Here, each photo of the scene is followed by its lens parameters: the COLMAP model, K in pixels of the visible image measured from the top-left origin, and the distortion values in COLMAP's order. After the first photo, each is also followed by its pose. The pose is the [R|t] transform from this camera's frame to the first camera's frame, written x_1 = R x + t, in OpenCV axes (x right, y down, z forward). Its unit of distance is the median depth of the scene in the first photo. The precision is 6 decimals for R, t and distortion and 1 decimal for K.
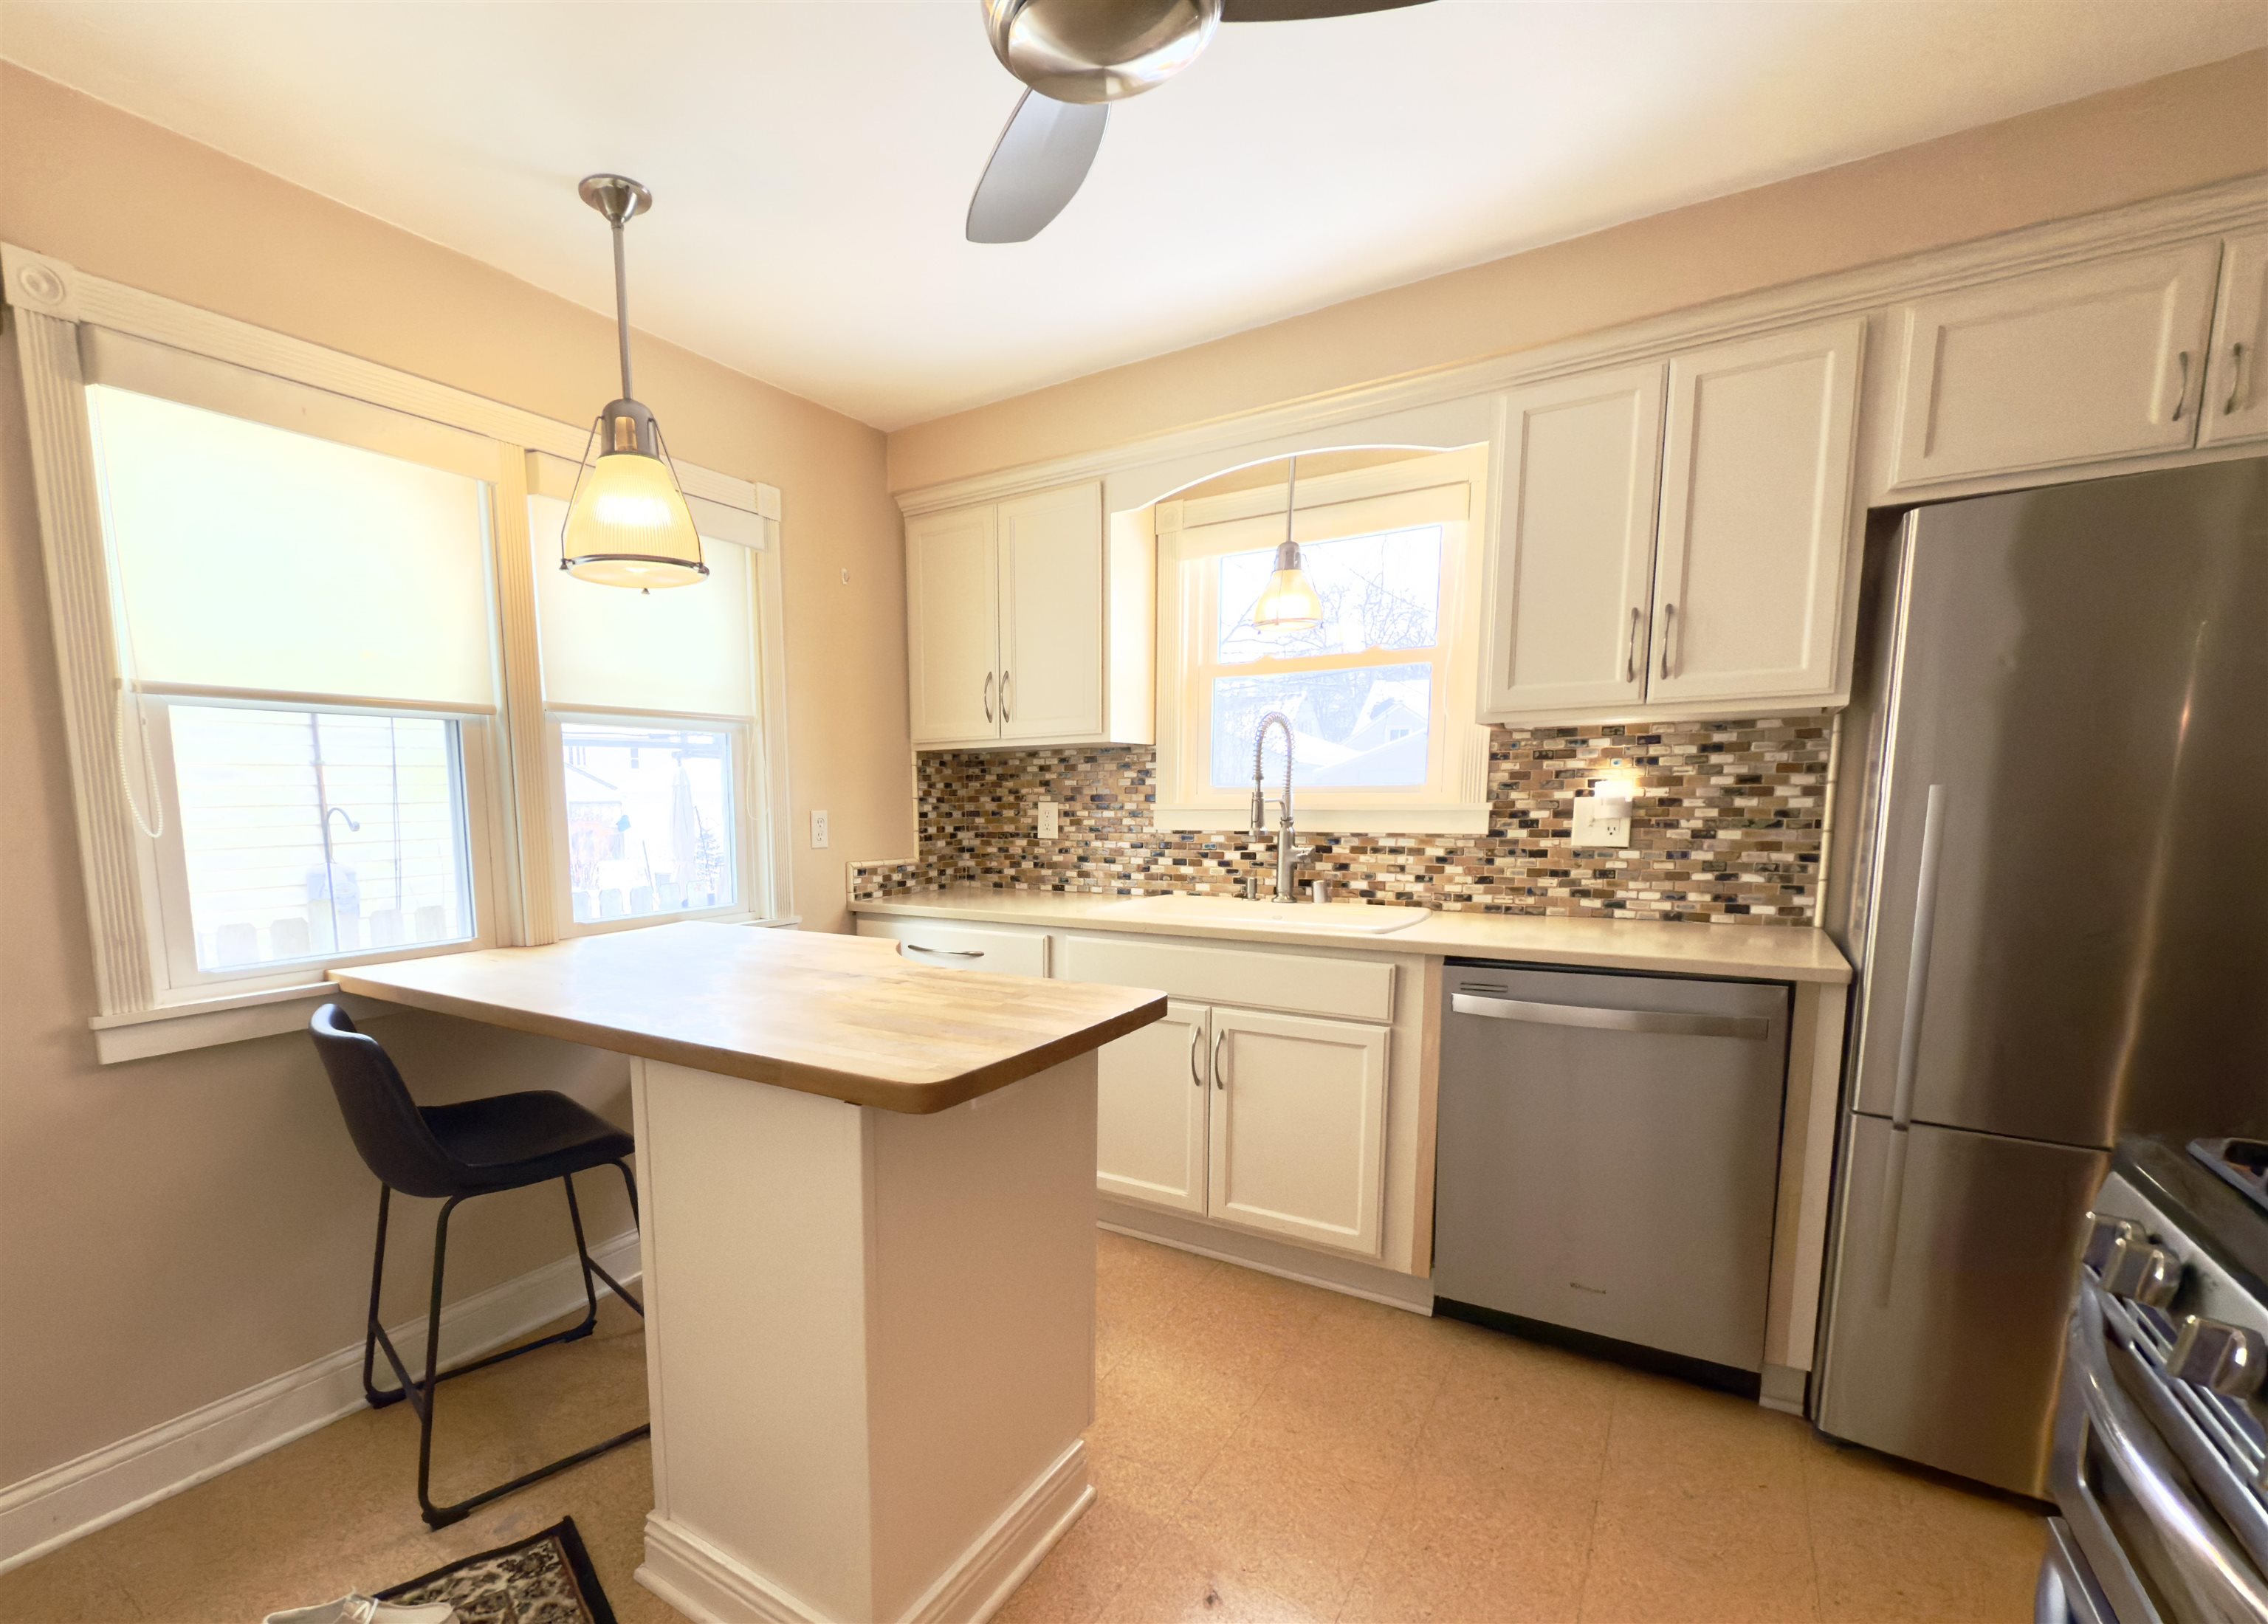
lens RADIAL K [[1013.8, 0, 978.5], [0, 1013.8, 932.7], [0, 0, 1]] dist [-0.002237, 0.000073]
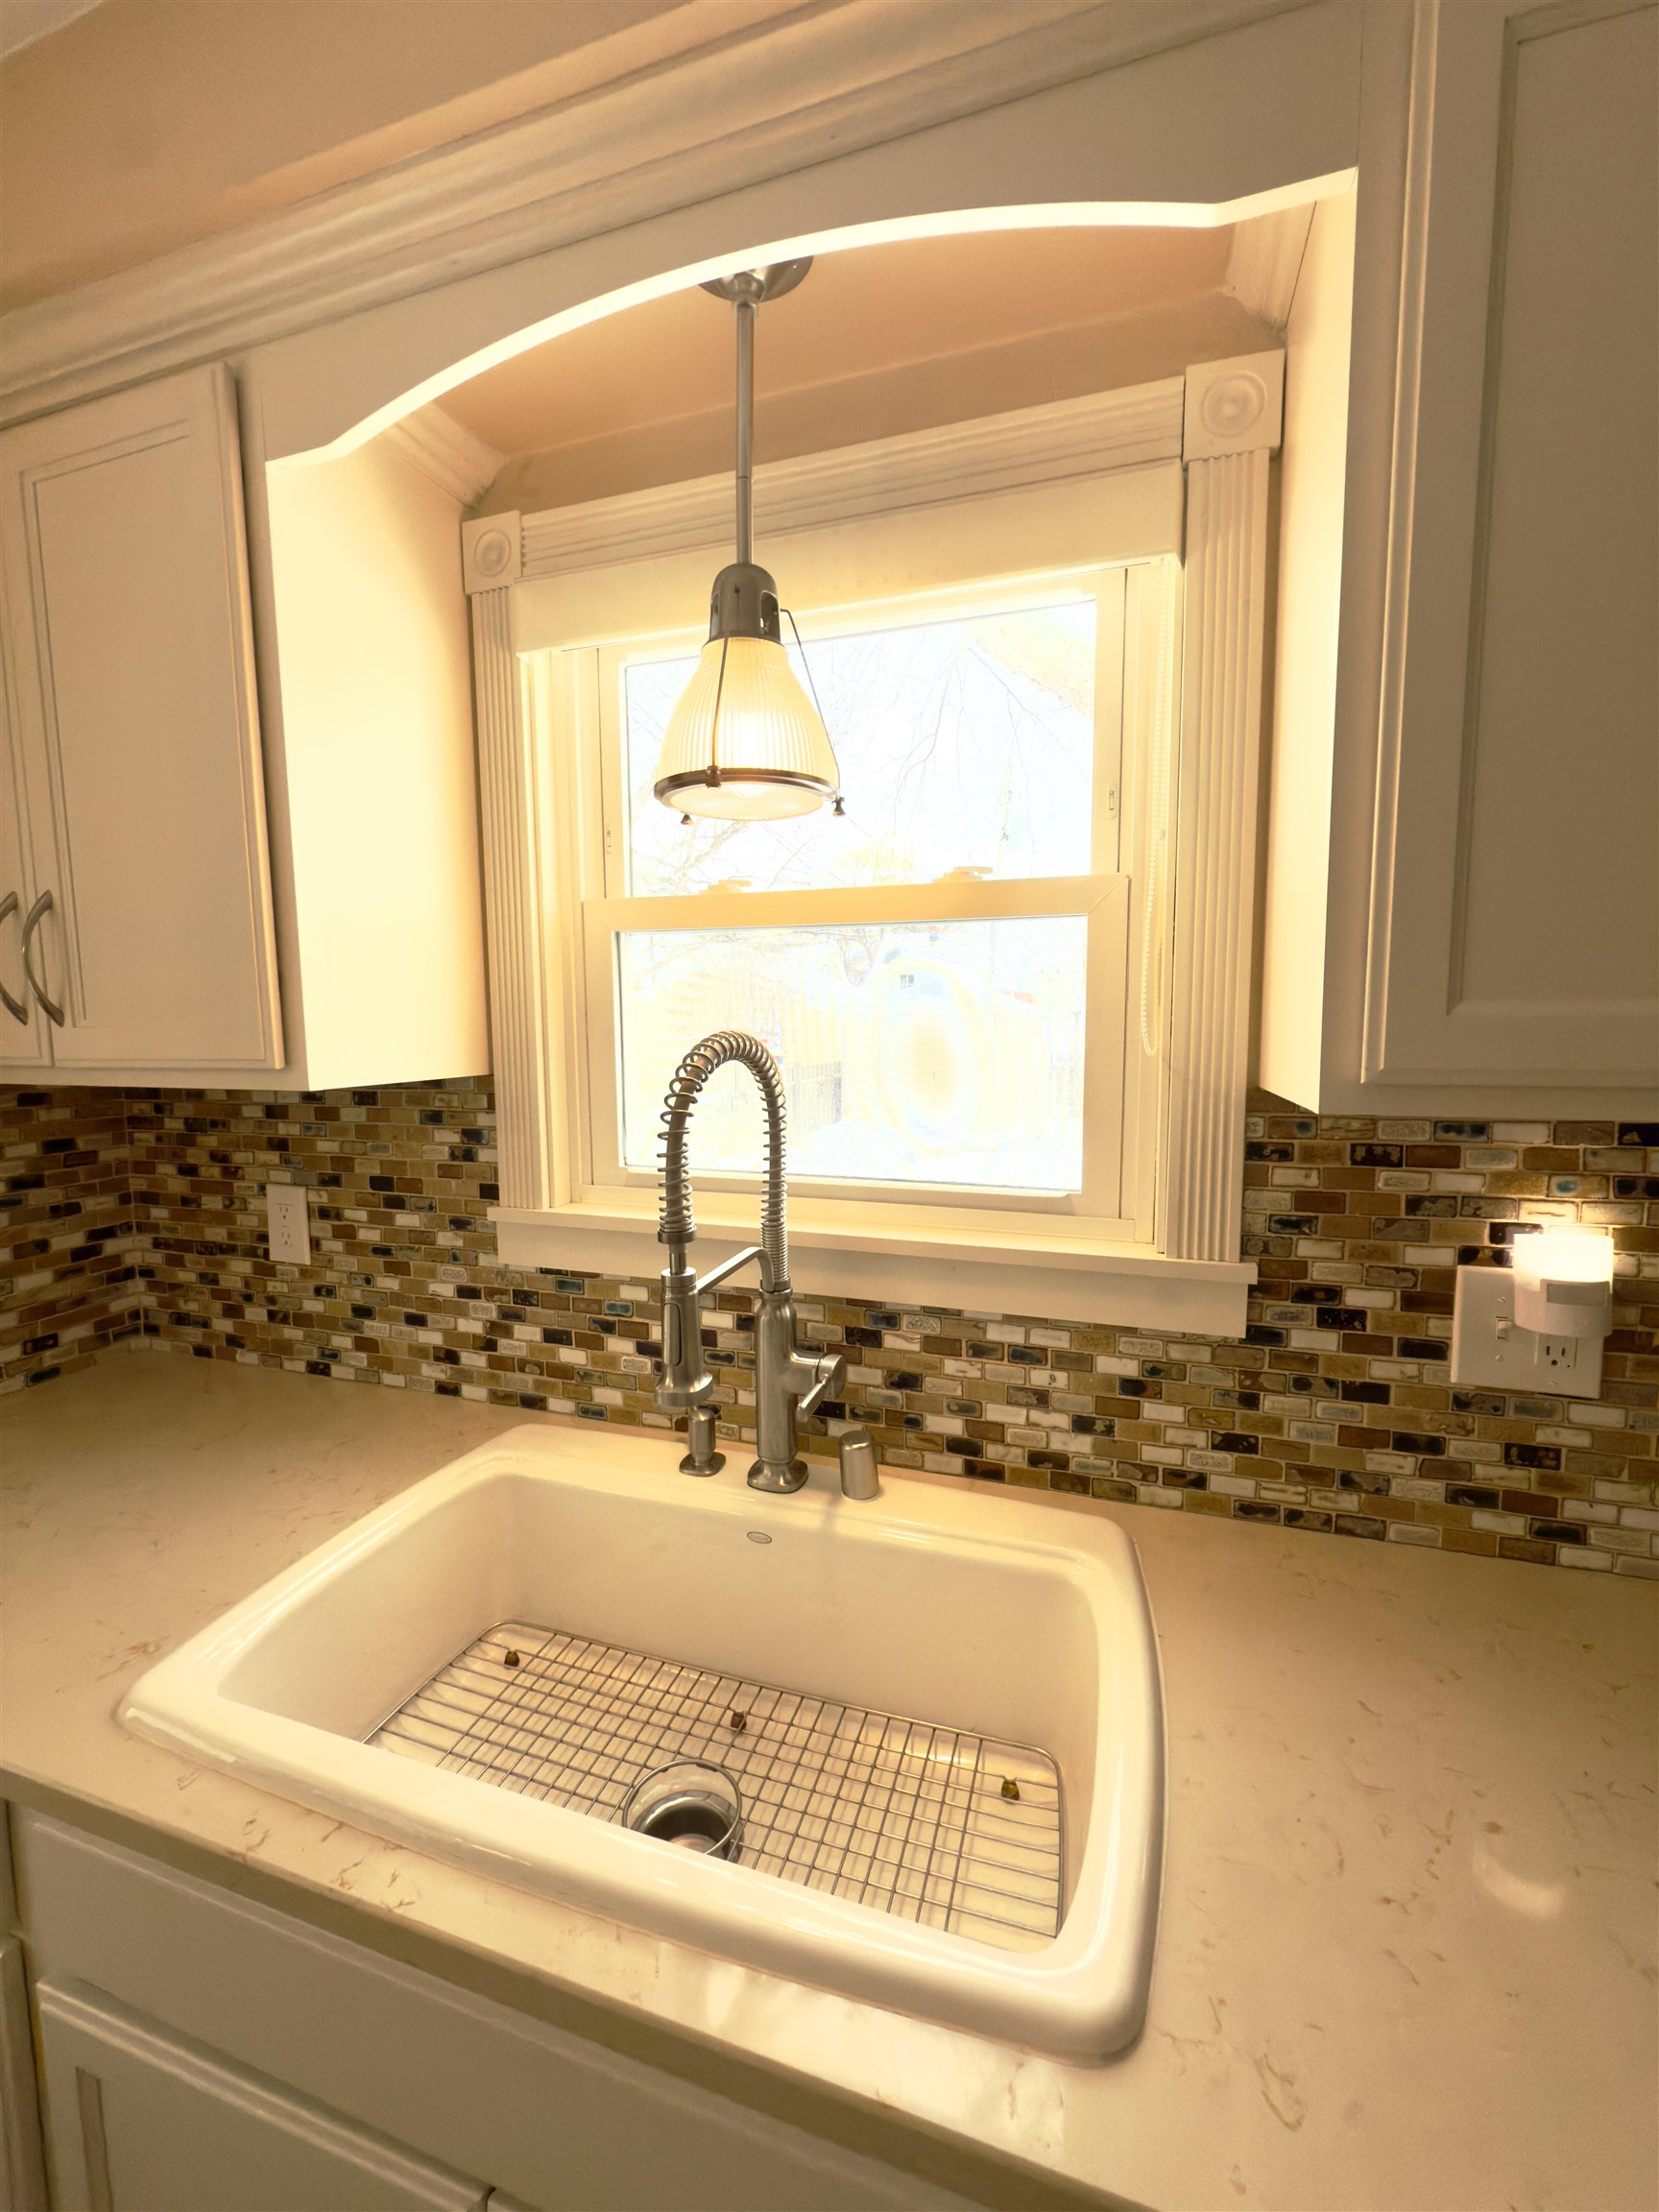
lens RADIAL K [[879.7, 0, 829.5], [0, 879.7, 1106.0], [0, 0, 1]] dist [-0.001935, -0.000019]
pose [[0.954825, -0.023846, 0.296212, 0.223467], [0.034765, 0.998894, -0.031650, -0.172358], [-0.295130, 0.040518, 0.954598, 0.658089]]
